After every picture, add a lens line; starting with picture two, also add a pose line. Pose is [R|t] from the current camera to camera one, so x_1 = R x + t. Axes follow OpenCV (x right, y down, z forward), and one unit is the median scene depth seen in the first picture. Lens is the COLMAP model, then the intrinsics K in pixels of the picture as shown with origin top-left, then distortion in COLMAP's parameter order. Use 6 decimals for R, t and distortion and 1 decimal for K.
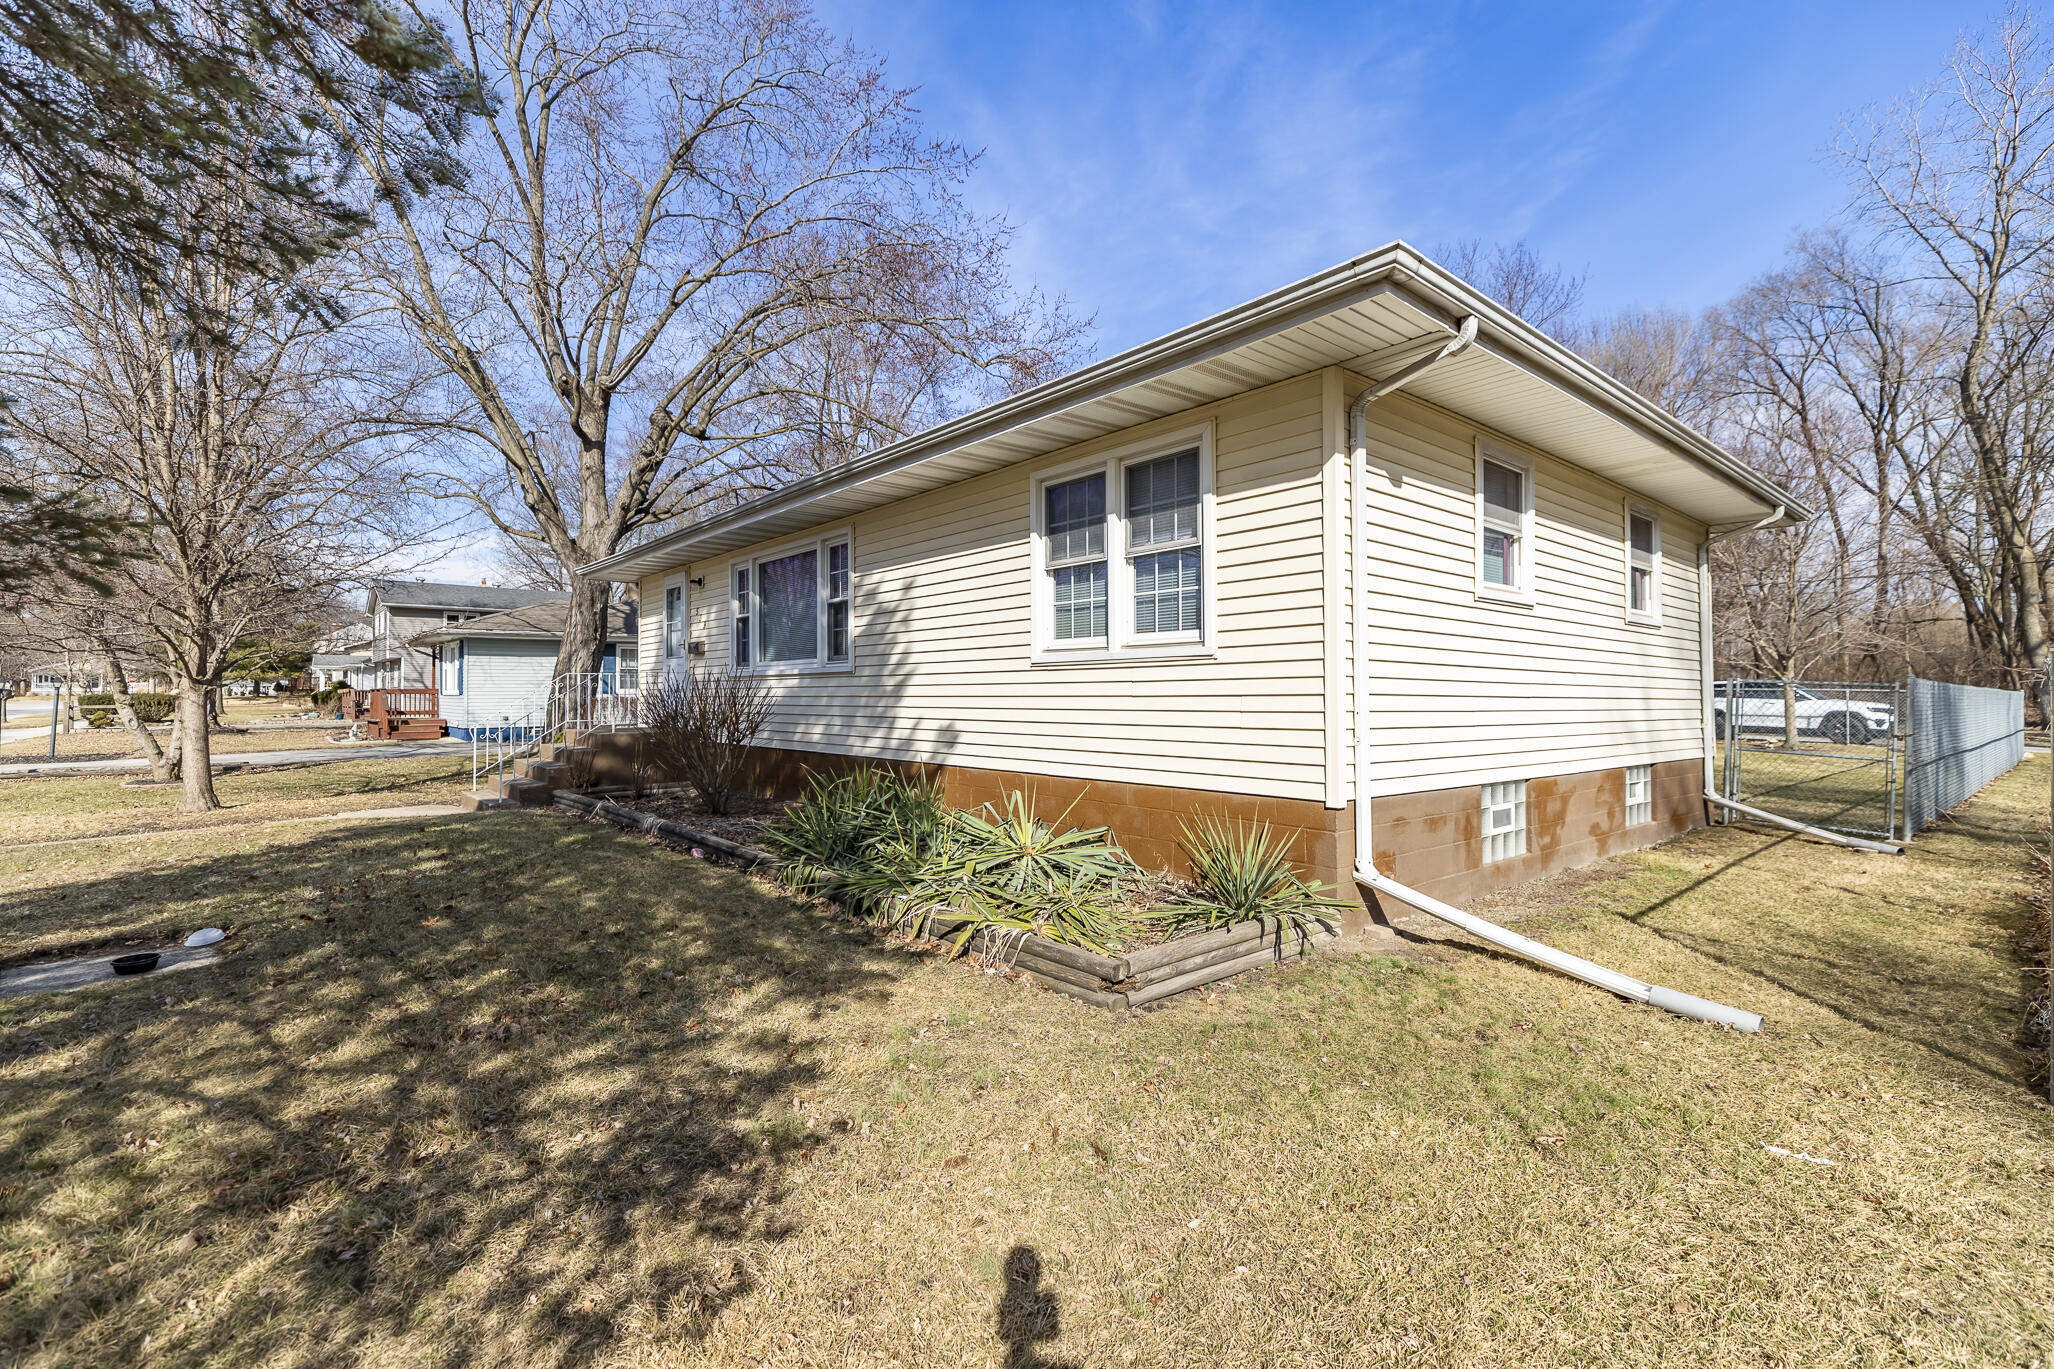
lens RADIAL K [[927.6, 0, 1035.4], [0, 927.6, 680.9], [0, 0, 1]] dist [0.004304, 0.000138]
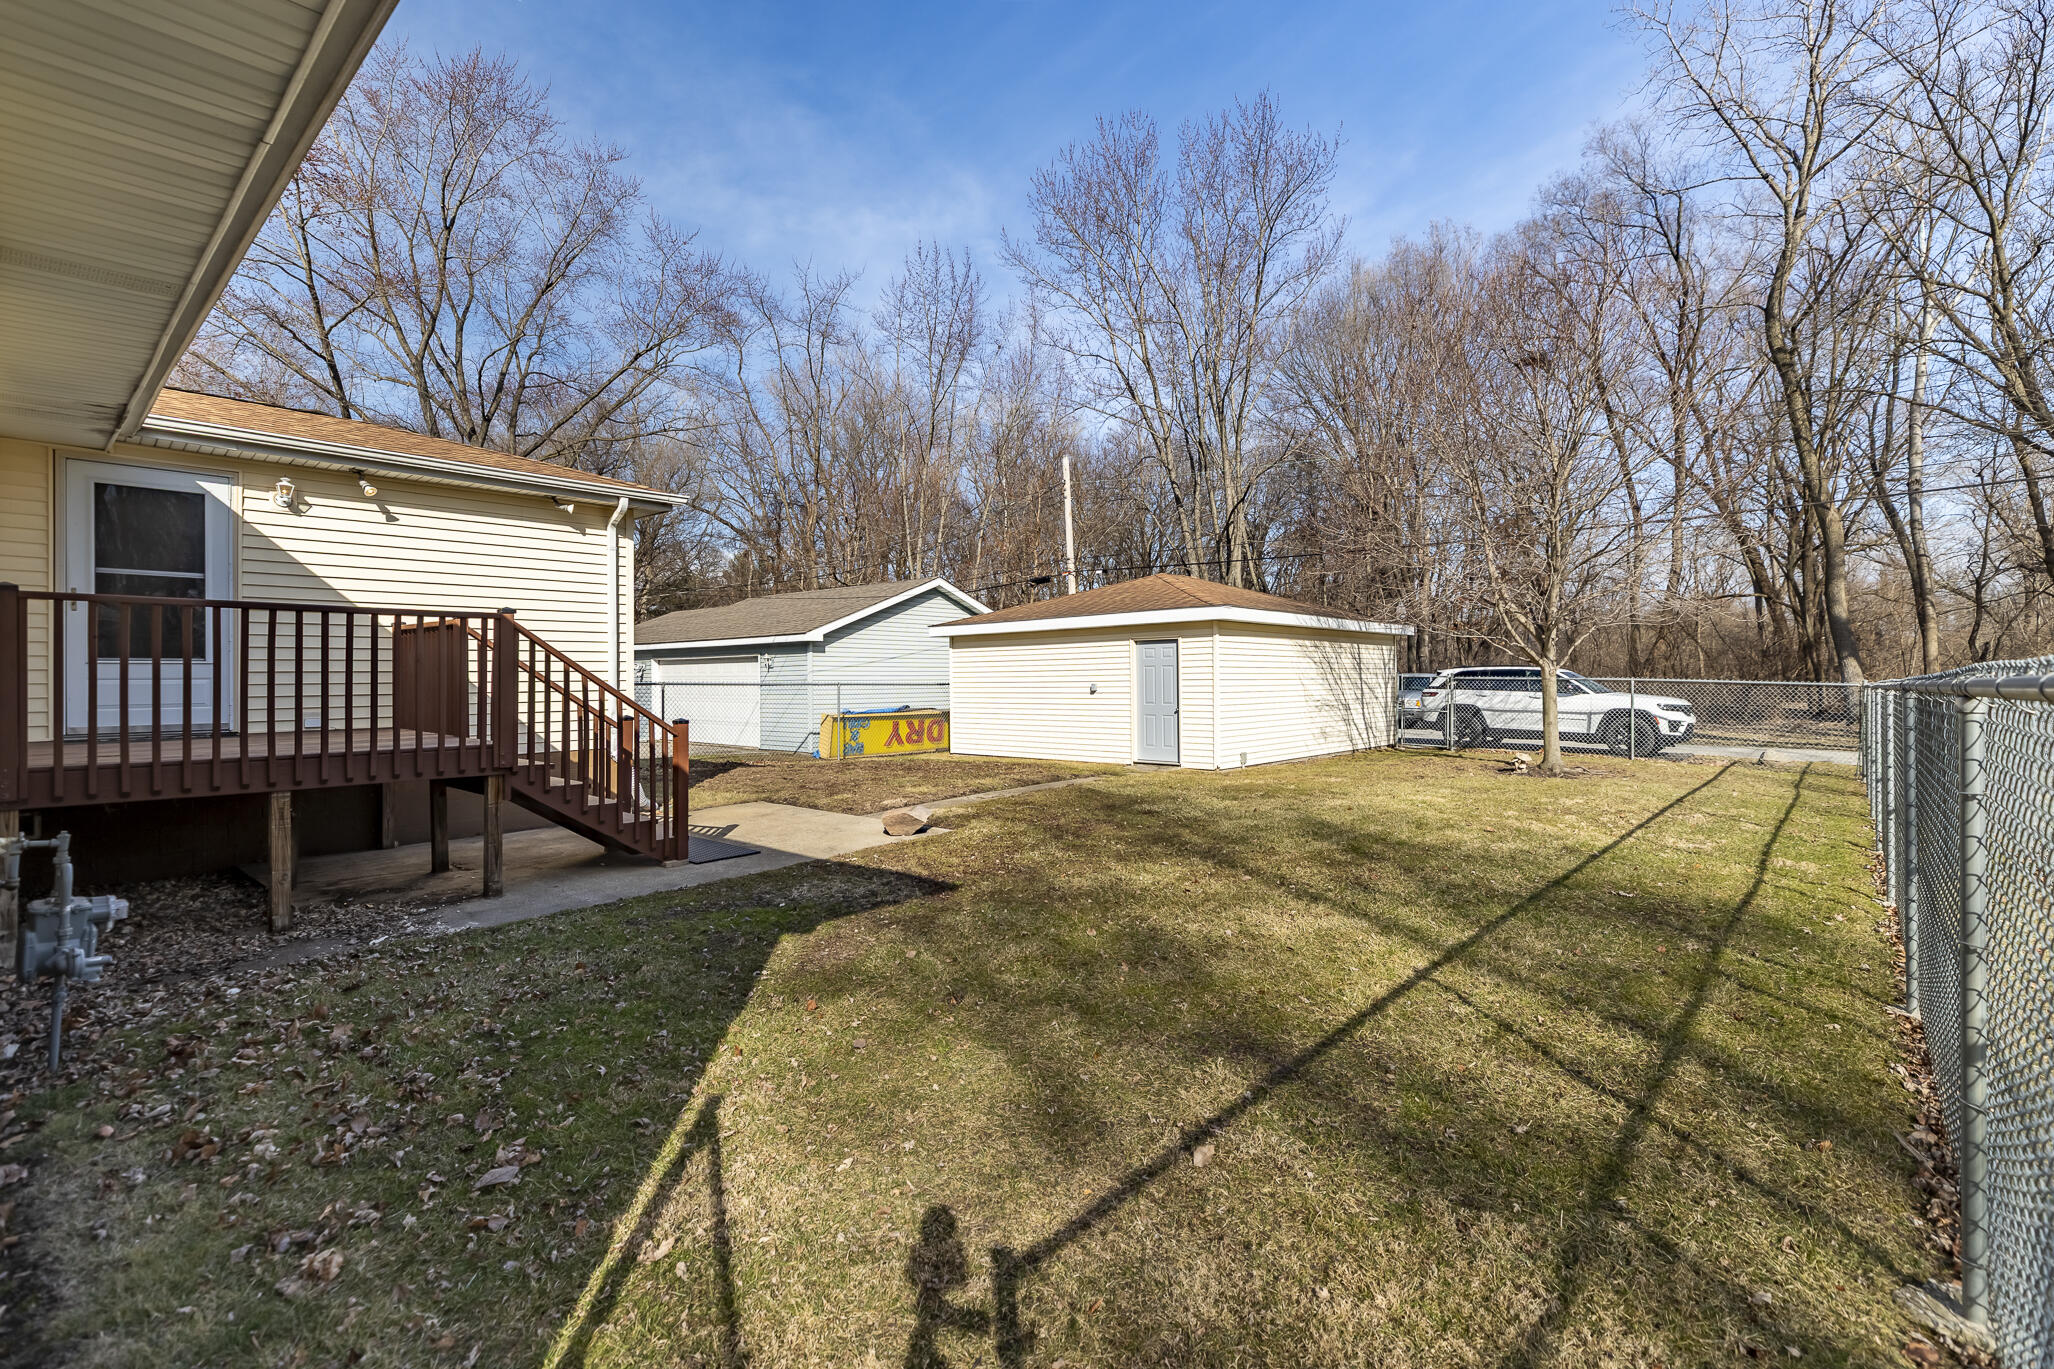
lens RADIAL K [[927.6, 0, 1026.7], [0, 927.6, 681.5], [0, 0, 1]] dist [0.004304, 0.000138]
pose [[0.991586, -0.000272, 0.129450, 0.322195], [-0.001957, 0.999852, 0.017091, 0.000926], [-0.129436, -0.017201, 0.991439, 0.357592]]
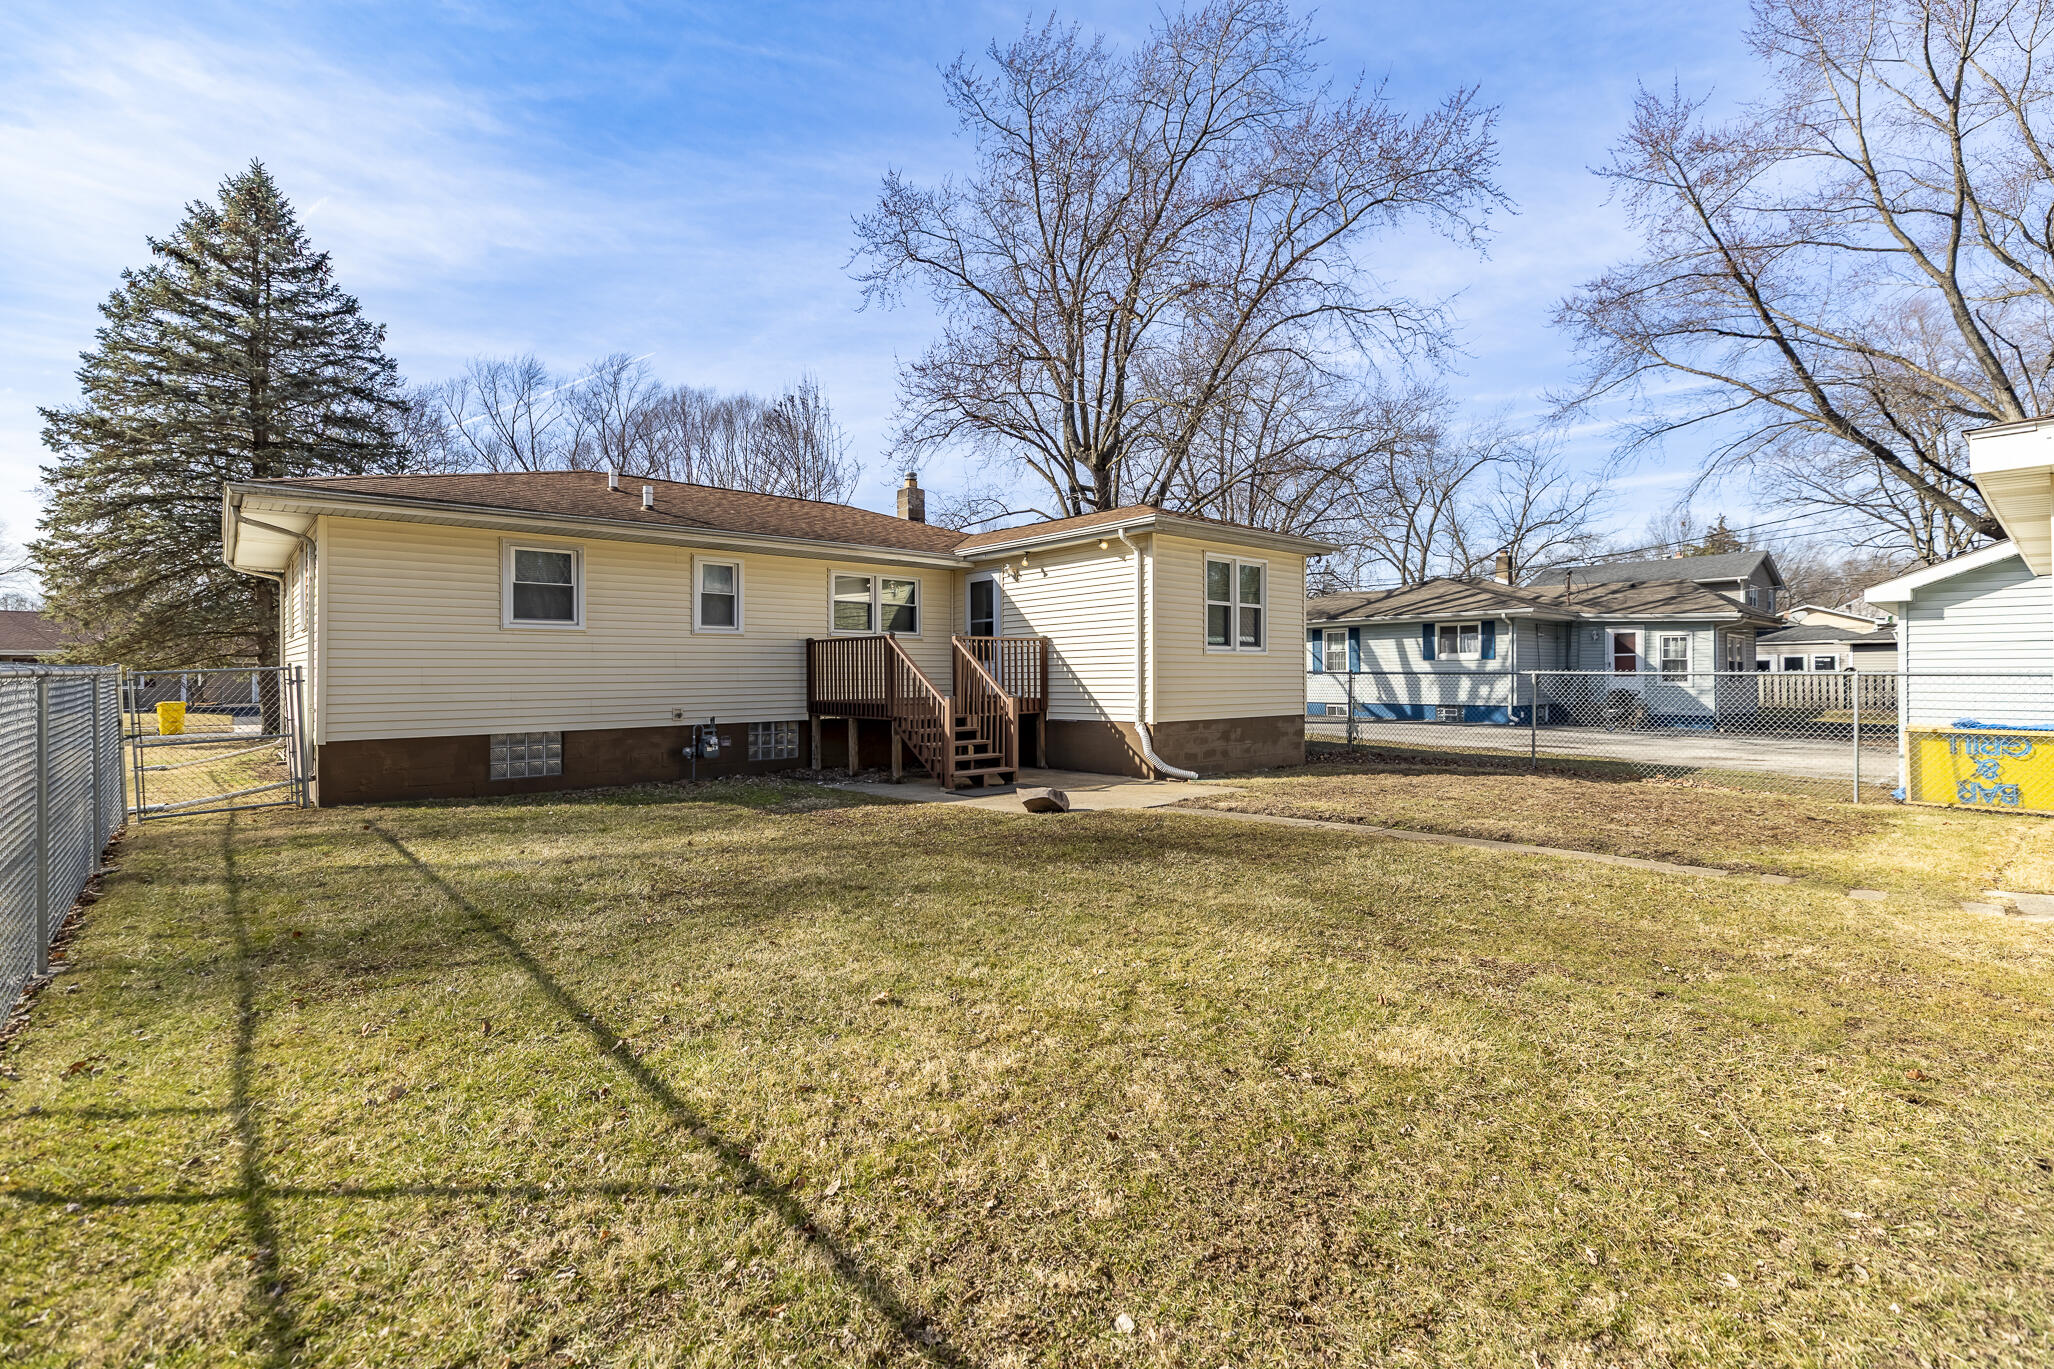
lens RADIAL K [[948.2, 0, 1025.9], [0, 948.2, 679.7], [0, 0, 1]] dist [-0.000680, -0.000100]
pose [[-0.005327, 0.001571, -0.999985, 0.699220], [0.018917, 0.999820, 0.001470, 0.010195], [0.999807, -0.018908, -0.005356, 0.701918]]
